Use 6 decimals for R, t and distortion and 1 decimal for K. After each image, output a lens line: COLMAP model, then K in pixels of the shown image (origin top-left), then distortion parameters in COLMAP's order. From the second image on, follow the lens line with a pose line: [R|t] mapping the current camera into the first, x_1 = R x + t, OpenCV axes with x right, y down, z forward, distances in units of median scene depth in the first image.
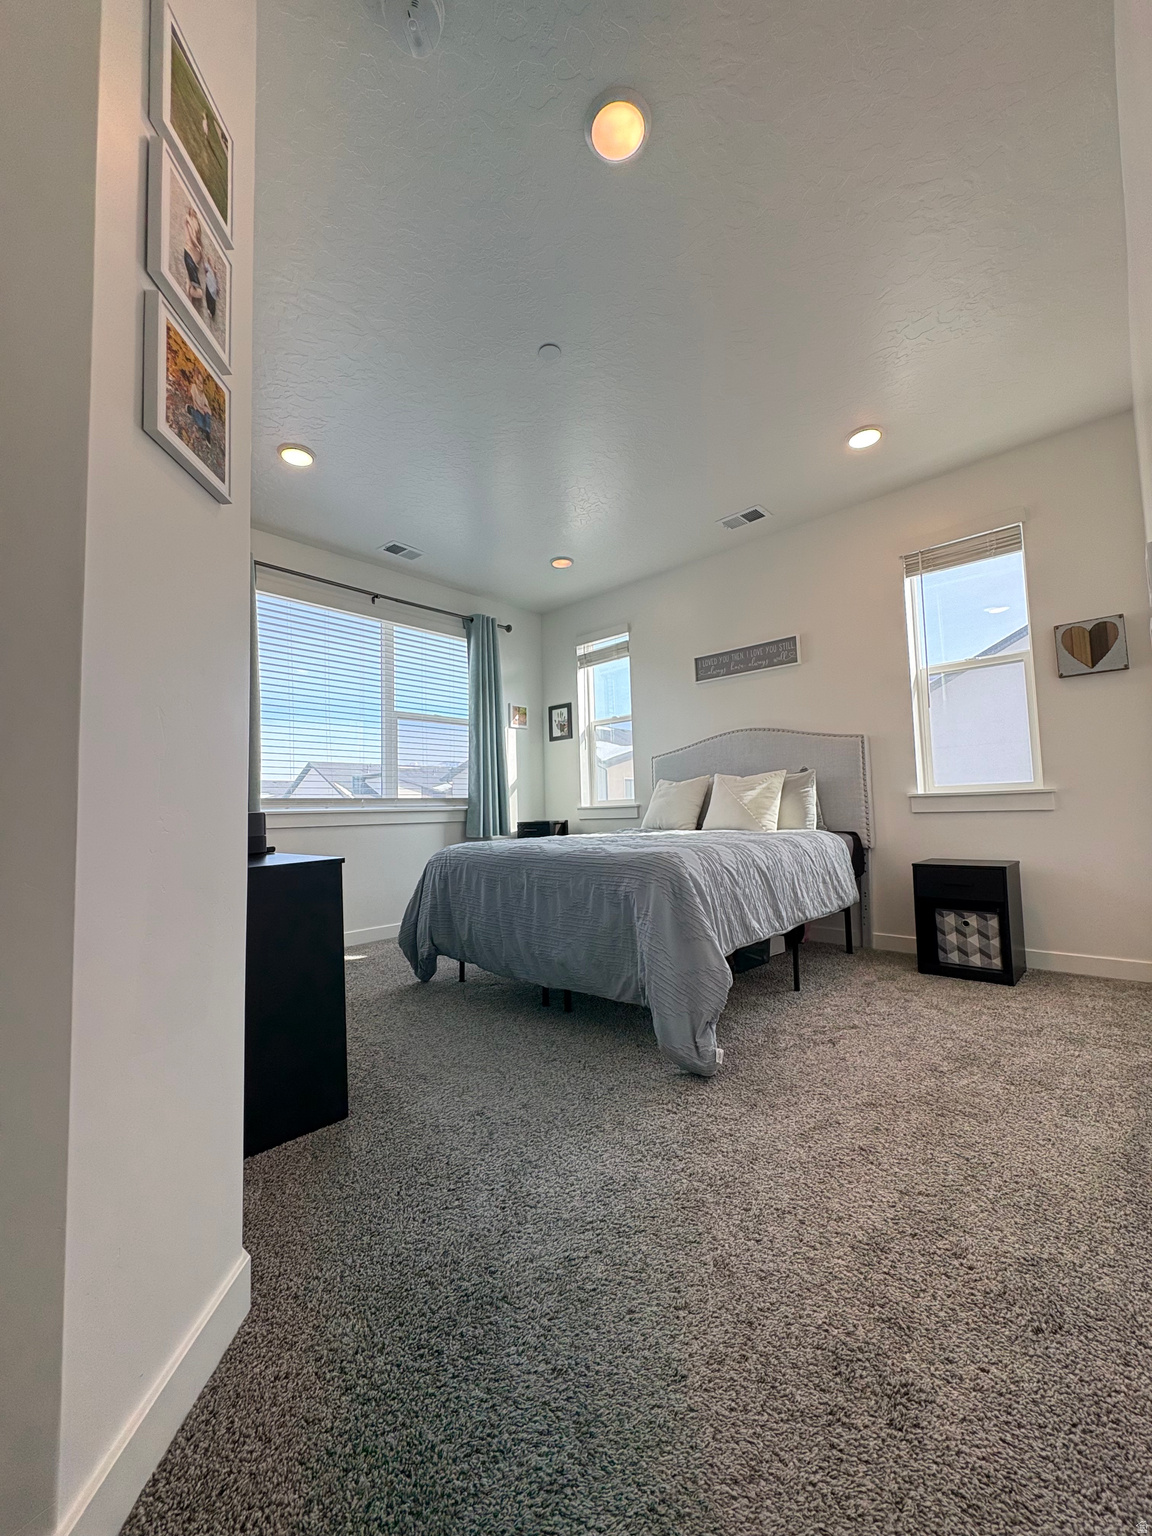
lens RADIAL K [[606.3, 0, 578.6], [0, 606.3, 770.7], [0, 0, 1]] dist [0.001040, 0.000164]
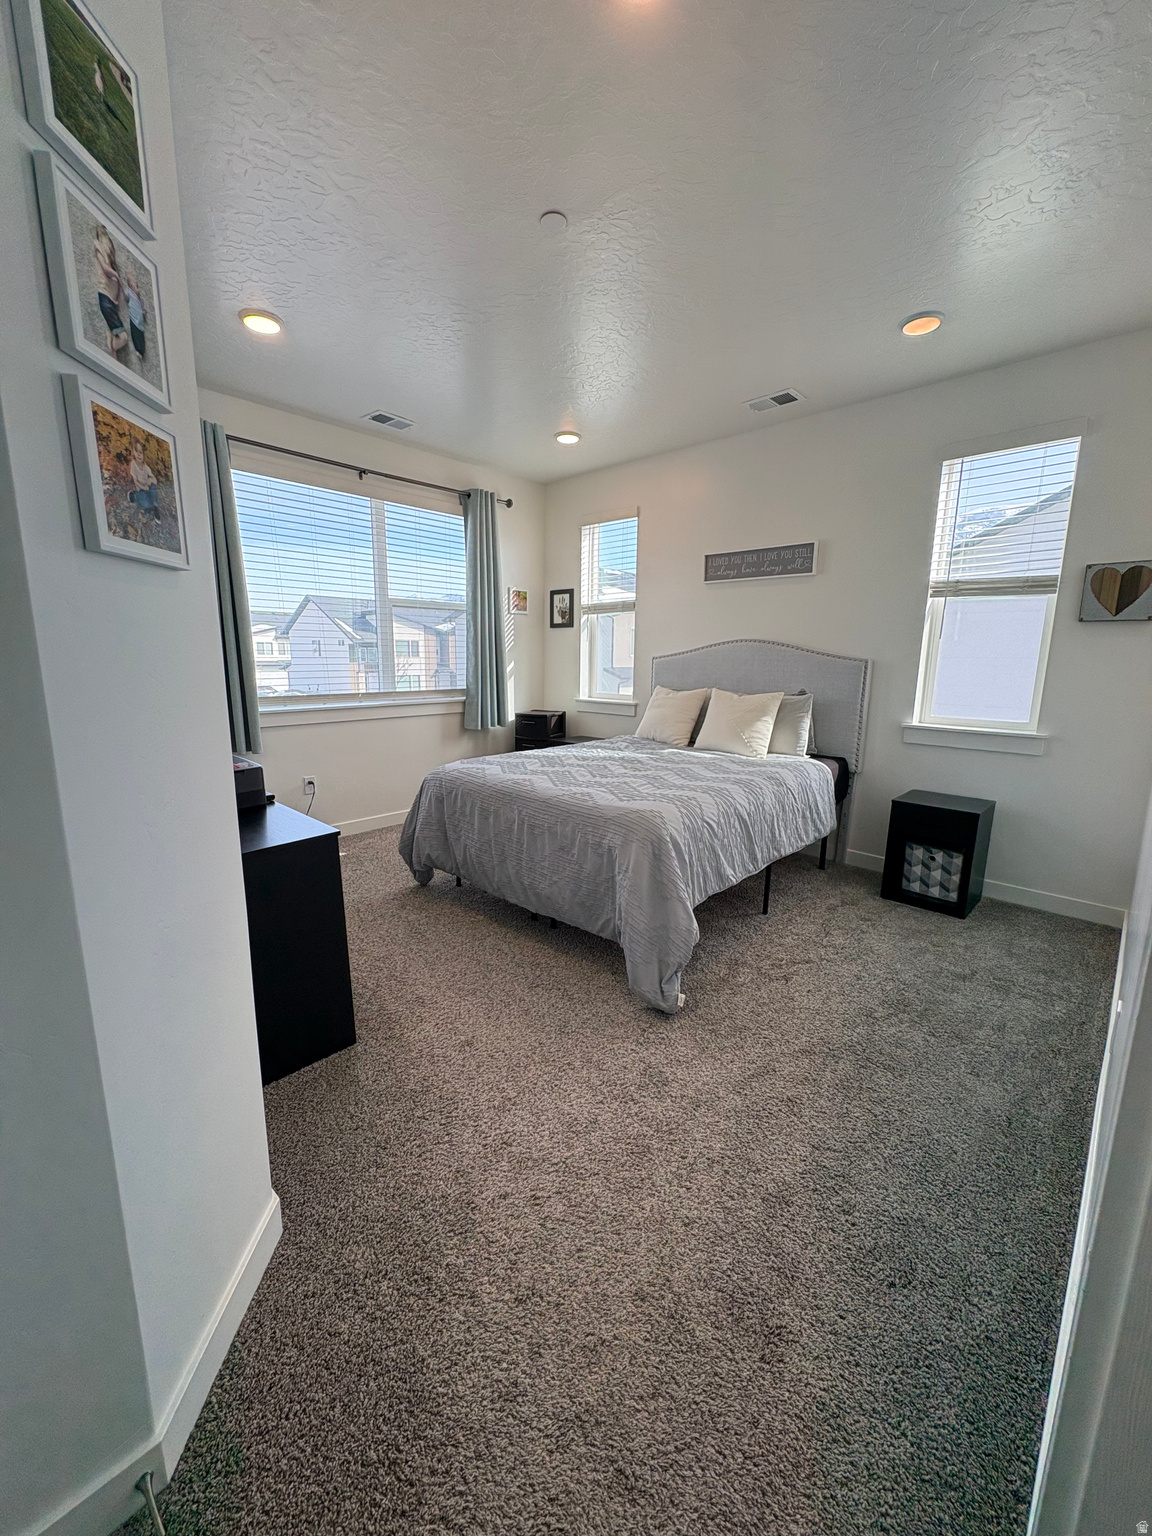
lens RADIAL K [[606.3, 0, 578.7], [0, 606.3, 767.7], [0, 0, 1]] dist [0.001040, 0.000164]
pose [[0.999142, 0.041402, -0.001449, 0.020866], [-0.039684, 0.966556, 0.253367, -0.196752], [0.011891, -0.253092, 0.967369, 0.009124]]
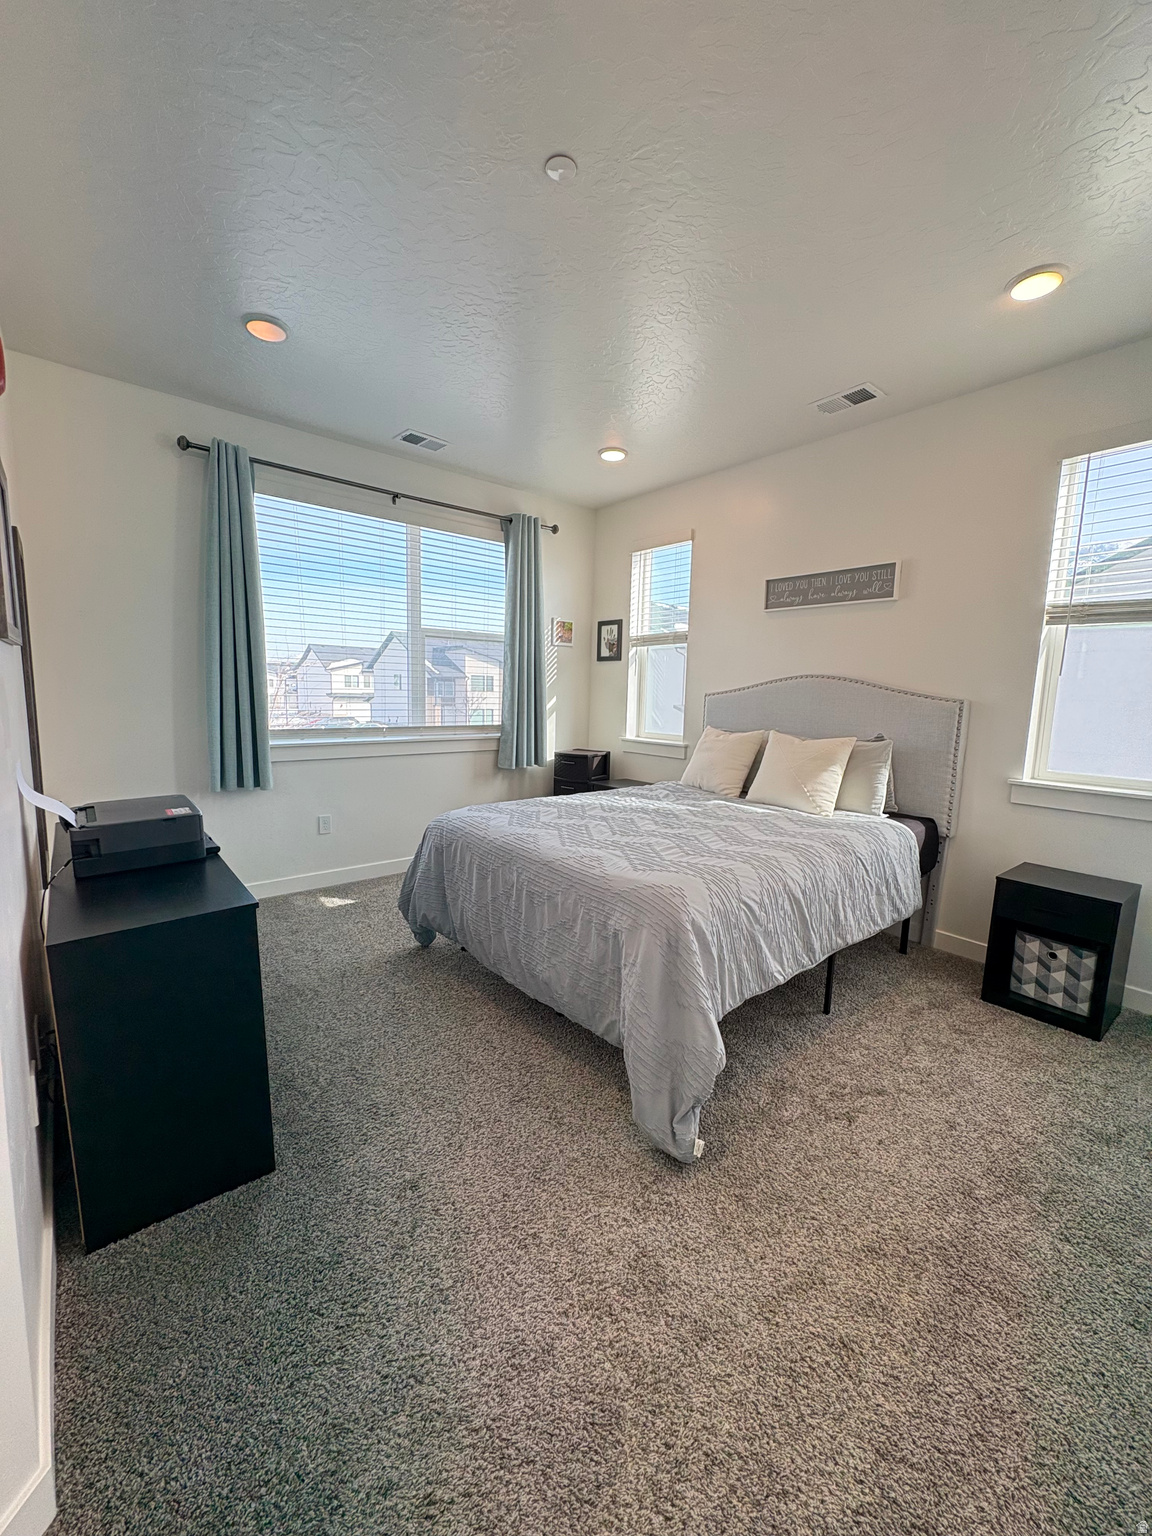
lens RADIAL K [[606.3, 0, 579.7], [0, 606.3, 768.4], [0, 0, 1]] dist [0.001040, 0.000164]
pose [[0.990249, 0.069756, -0.120588, 0.114170], [-0.044252, 0.978279, 0.202514, -0.181740], [0.132095, -0.195203, 0.971826, 0.222307]]
